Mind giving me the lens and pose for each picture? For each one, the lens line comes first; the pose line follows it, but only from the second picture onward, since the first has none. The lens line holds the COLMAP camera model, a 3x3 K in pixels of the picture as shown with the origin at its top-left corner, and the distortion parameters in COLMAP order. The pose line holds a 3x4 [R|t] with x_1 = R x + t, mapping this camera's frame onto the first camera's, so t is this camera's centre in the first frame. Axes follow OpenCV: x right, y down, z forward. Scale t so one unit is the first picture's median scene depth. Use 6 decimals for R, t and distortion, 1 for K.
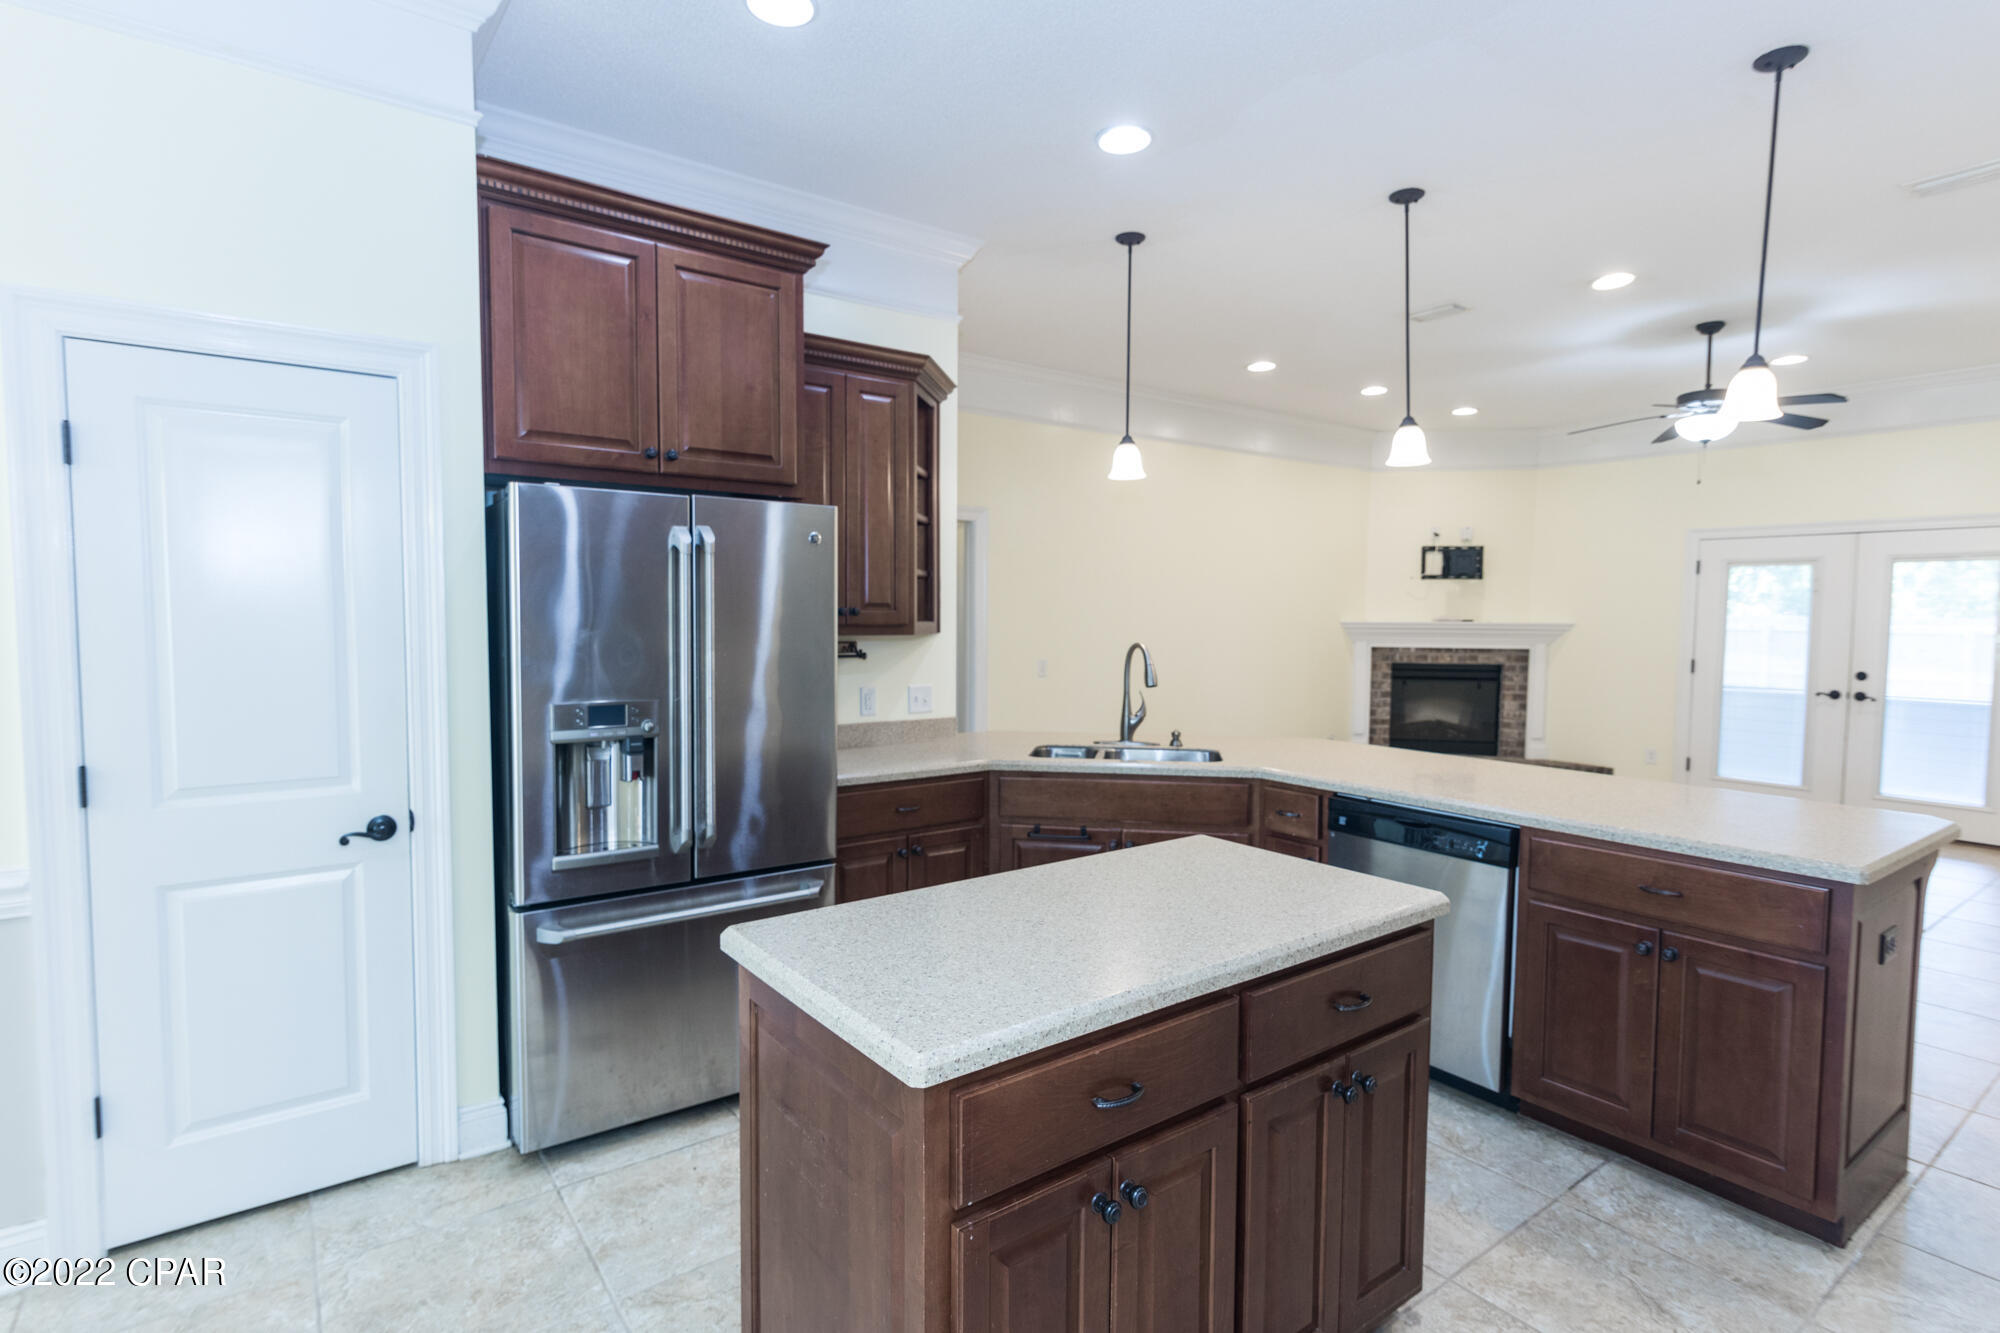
lens RADIAL K [[990.3, 0, 988.9], [0, 990.3, 670.9], [0, 0, 1]] dist [0.003699, -0.000311]
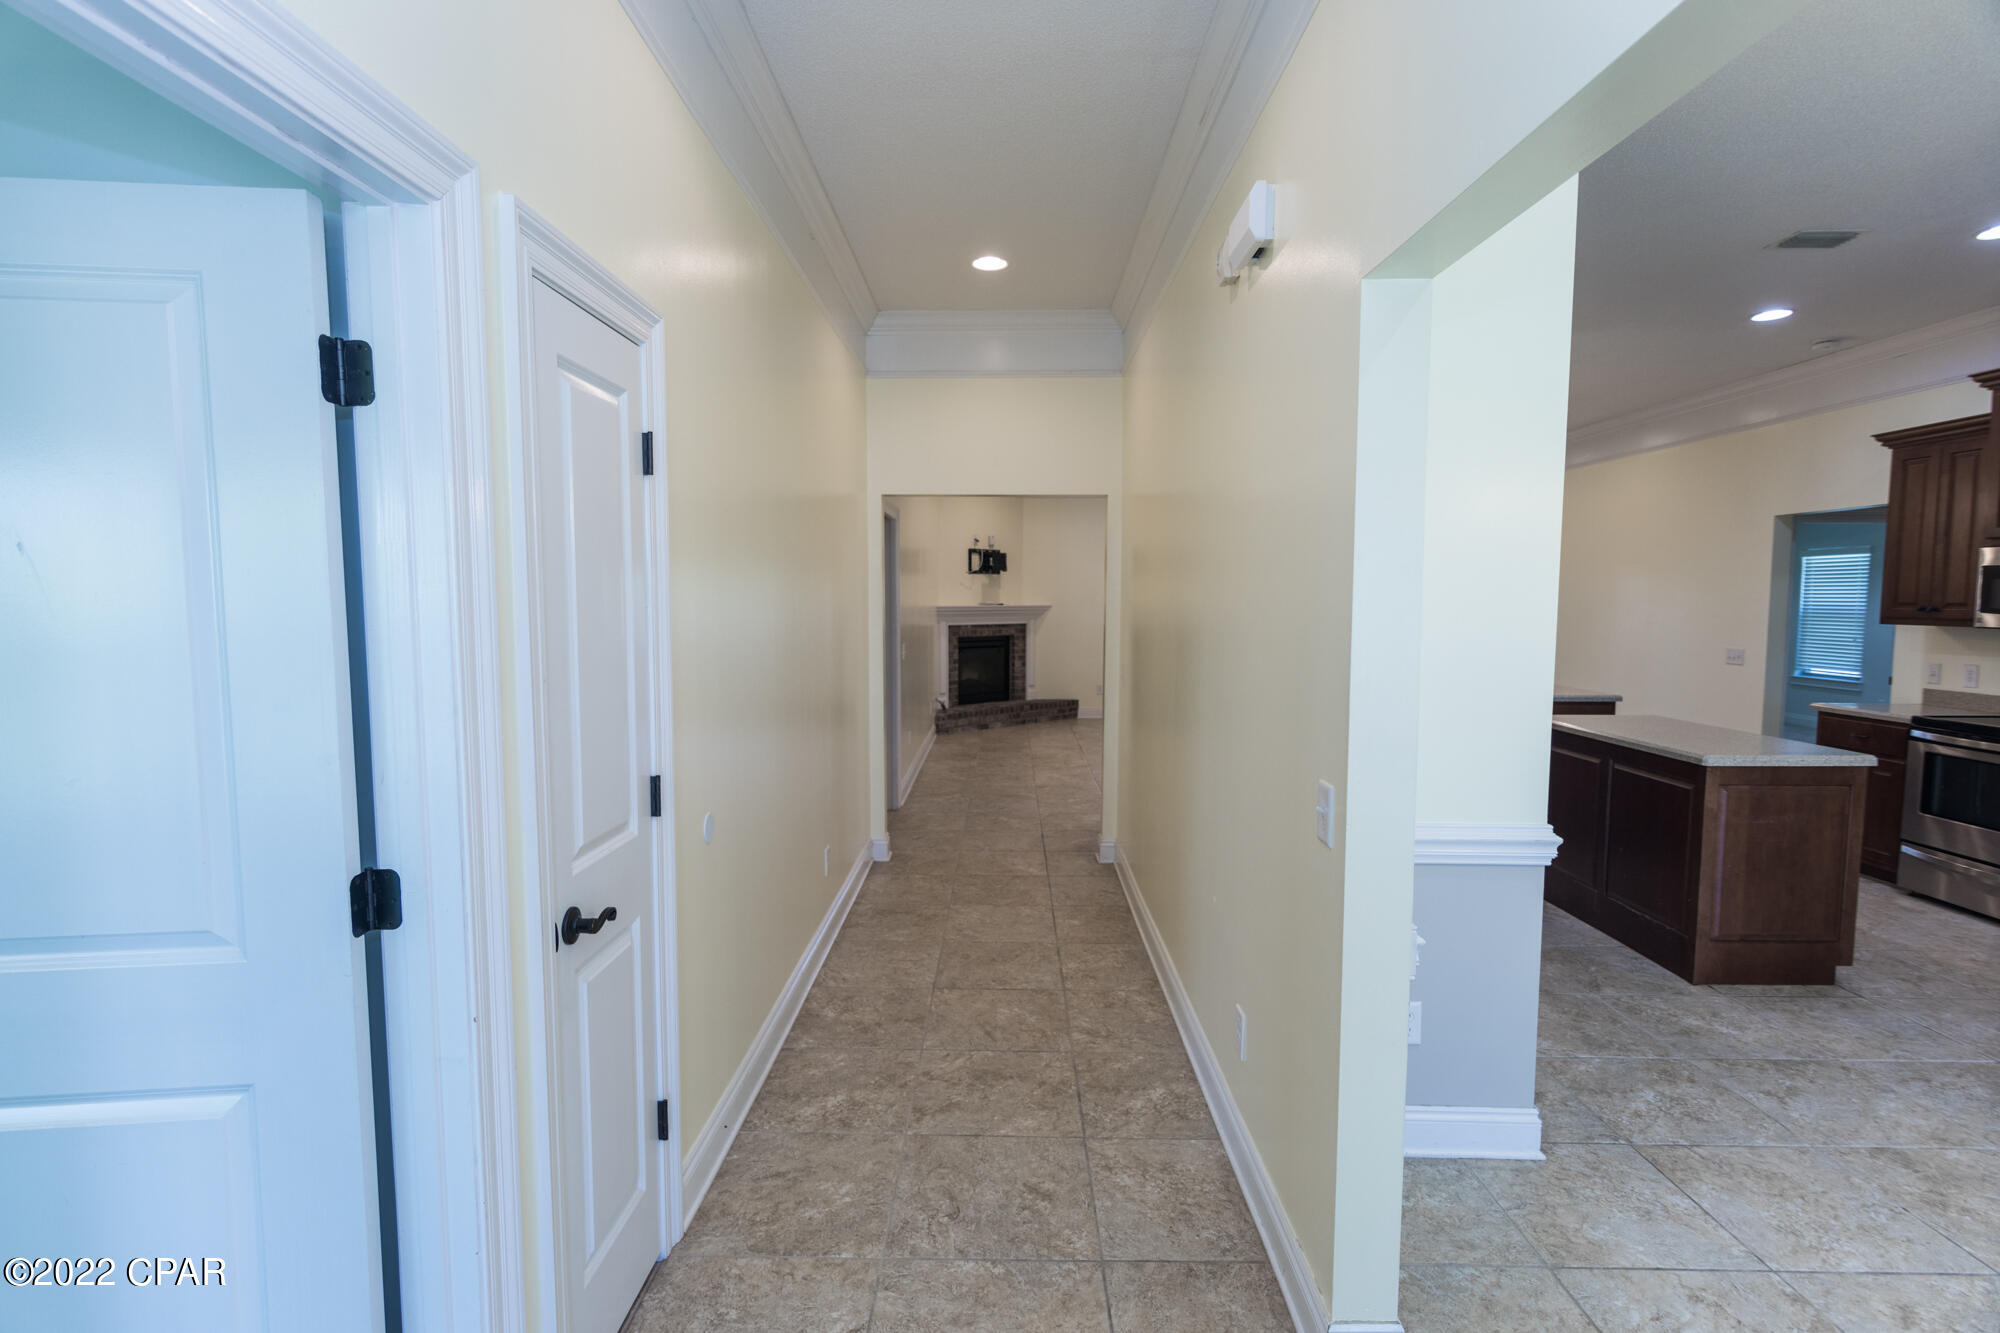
lens RADIAL K [[958.2, 0, 995.9], [0, 958.2, 669.8], [0, 0, 1]] dist [0.005856, -0.000808]
pose [[0.599958, -0.067453, 0.797183, -0.659056], [0.050959, 0.997638, 0.046062, -0.023850], [-0.798407, 0.012989, 0.601978, 0.225556]]
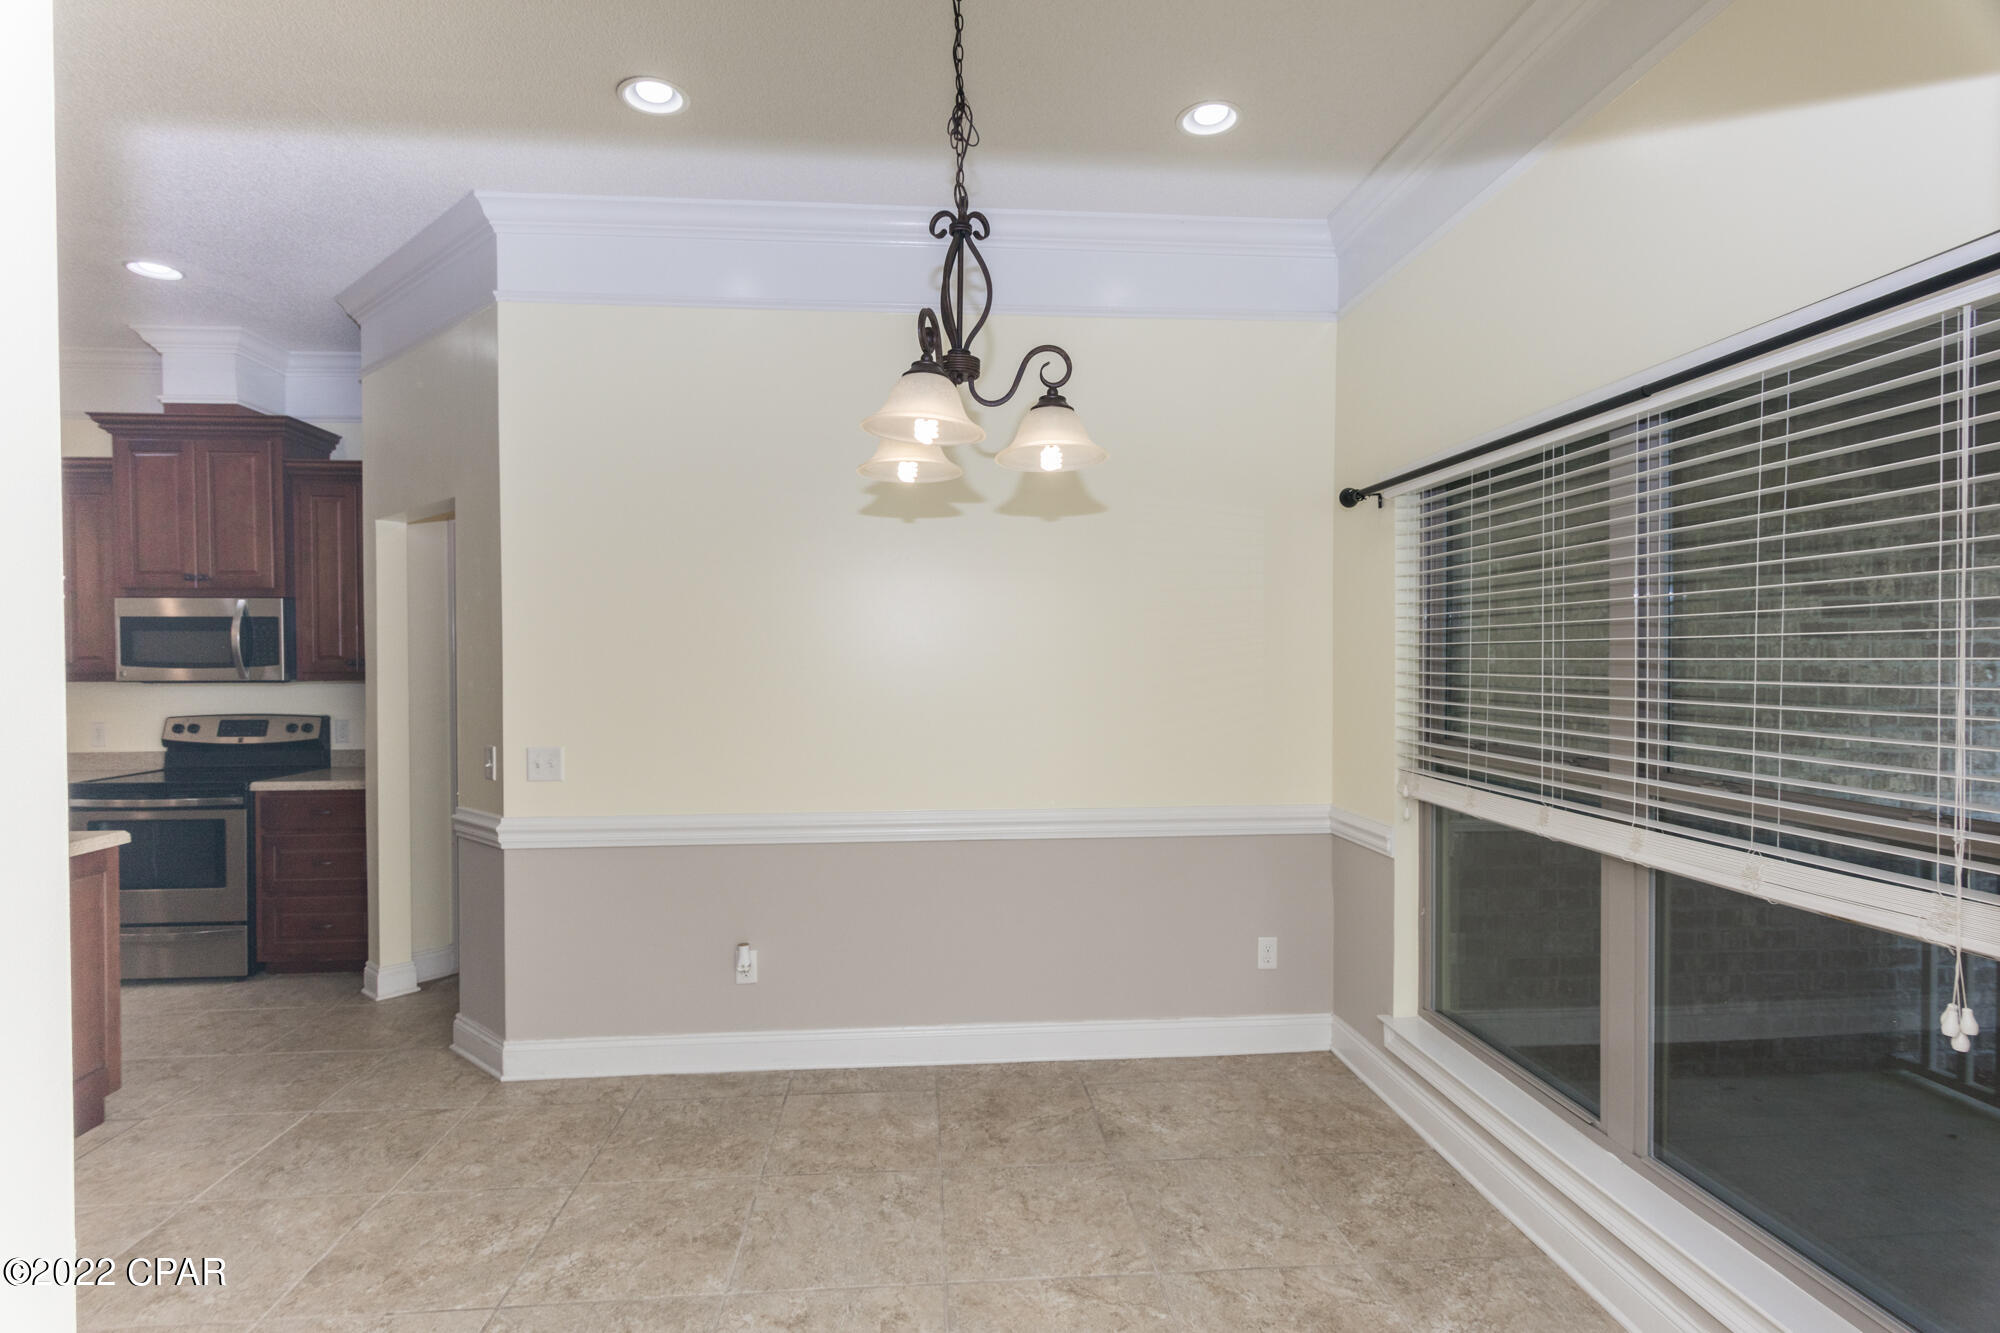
lens RADIAL K [[954.6, 0, 990.2], [0, 954.6, 670.3], [0, 0, 1]] dist [0.004548, -0.000798]
pose [[-0.851116, -0.011229, 0.524857, -0.538486], [0.029341, 0.997191, 0.068913, -0.021772], [-0.524157, 0.074053, -0.848396, 0.312855]]
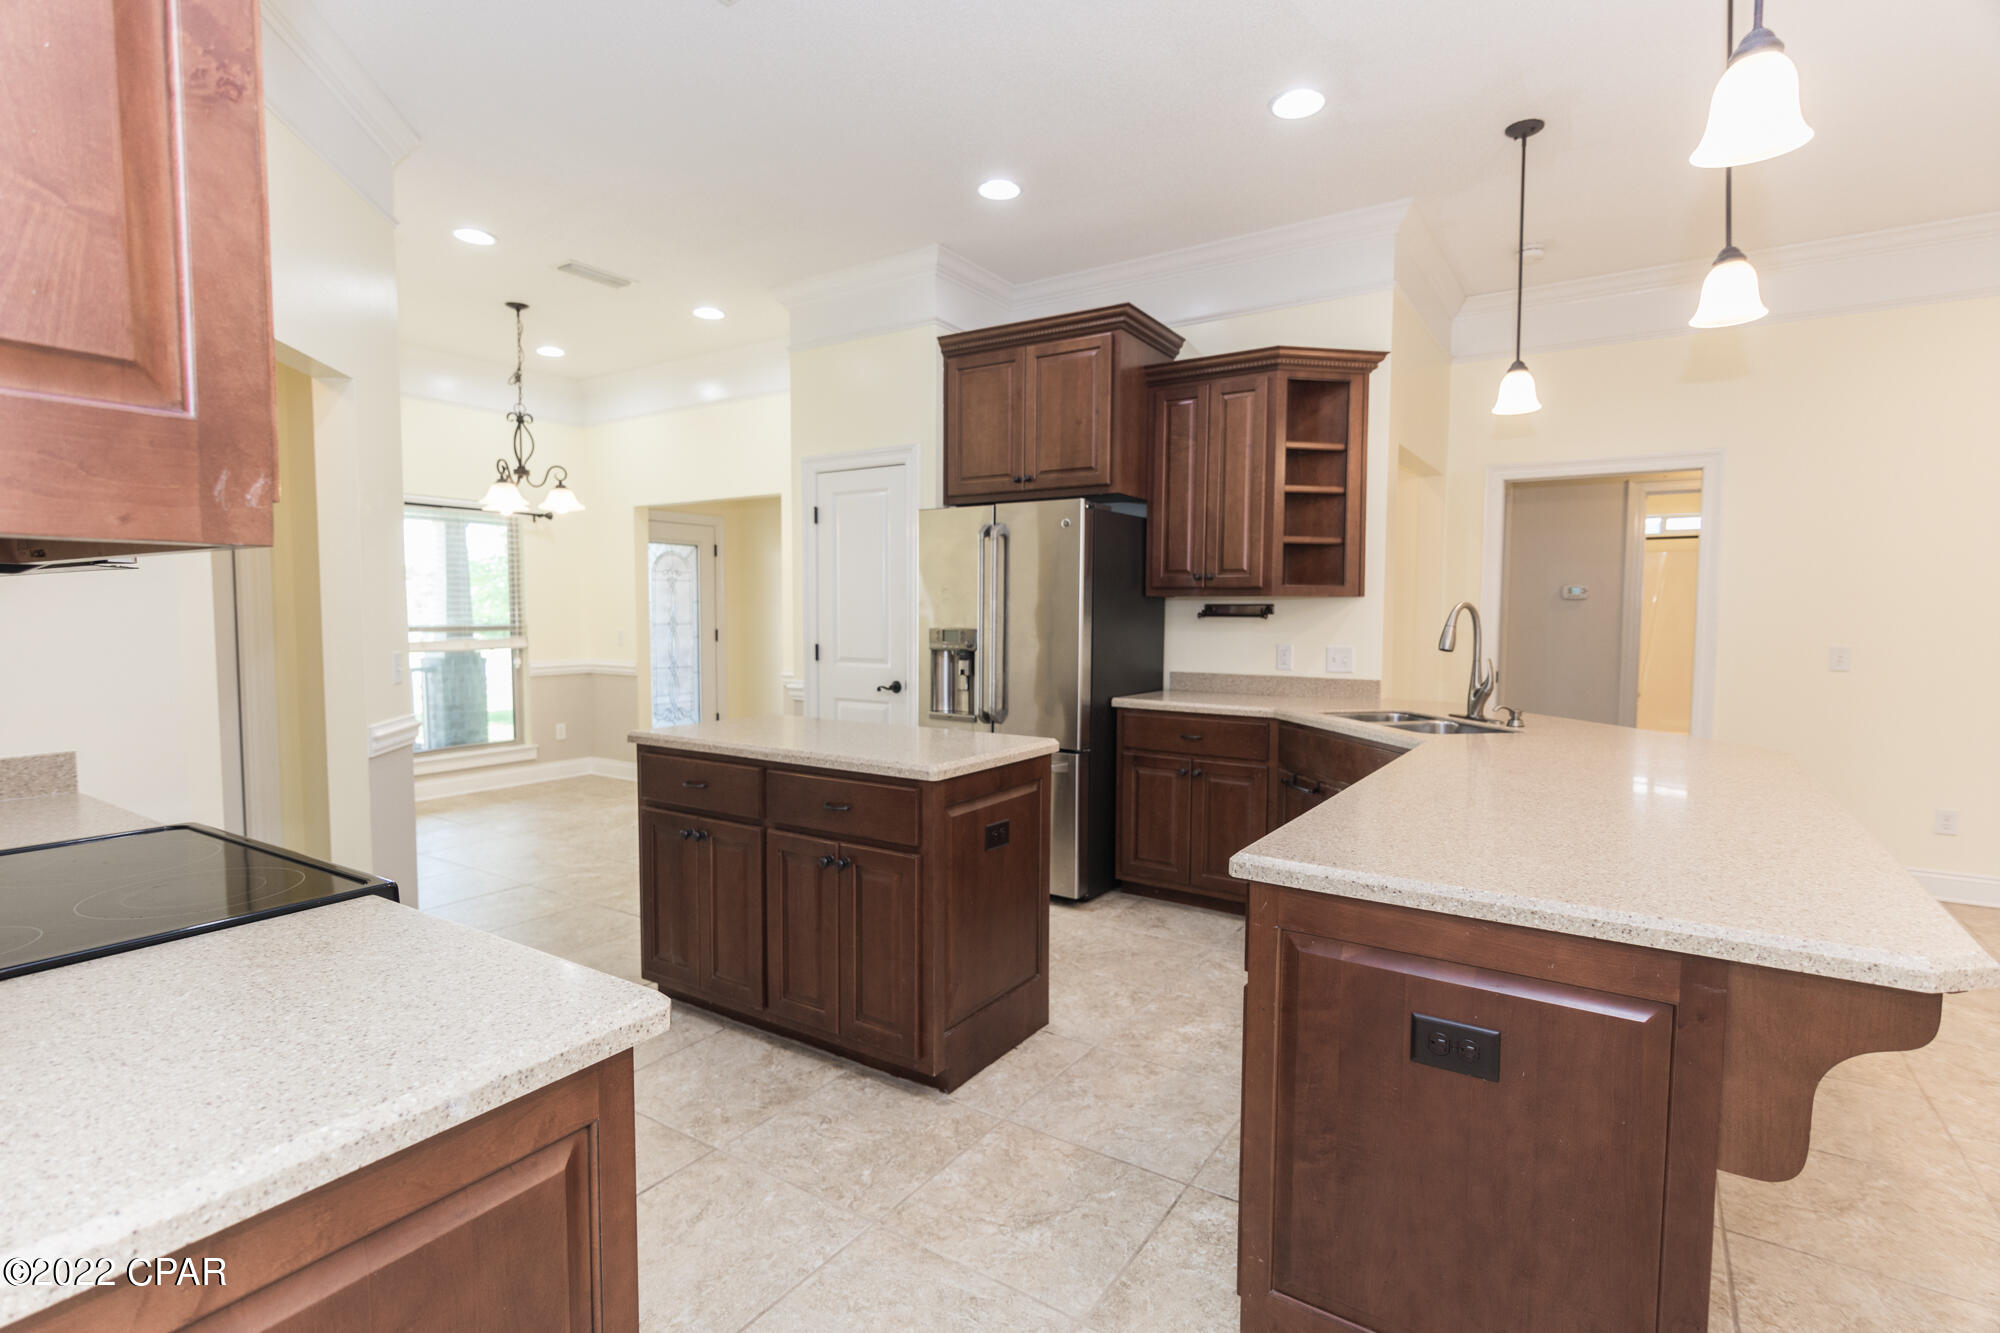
lens RADIAL K [[958.2, 0, 995.9], [0, 958.2, 669.8], [0, 0, 1]] dist [0.005856, -0.000808]
pose [[0.346672, 0.054482, -0.936403, 0.429988], [-0.058282, 0.997634, 0.036468, 0.013286], [0.936174, 0.041933, 0.349027, 0.166966]]
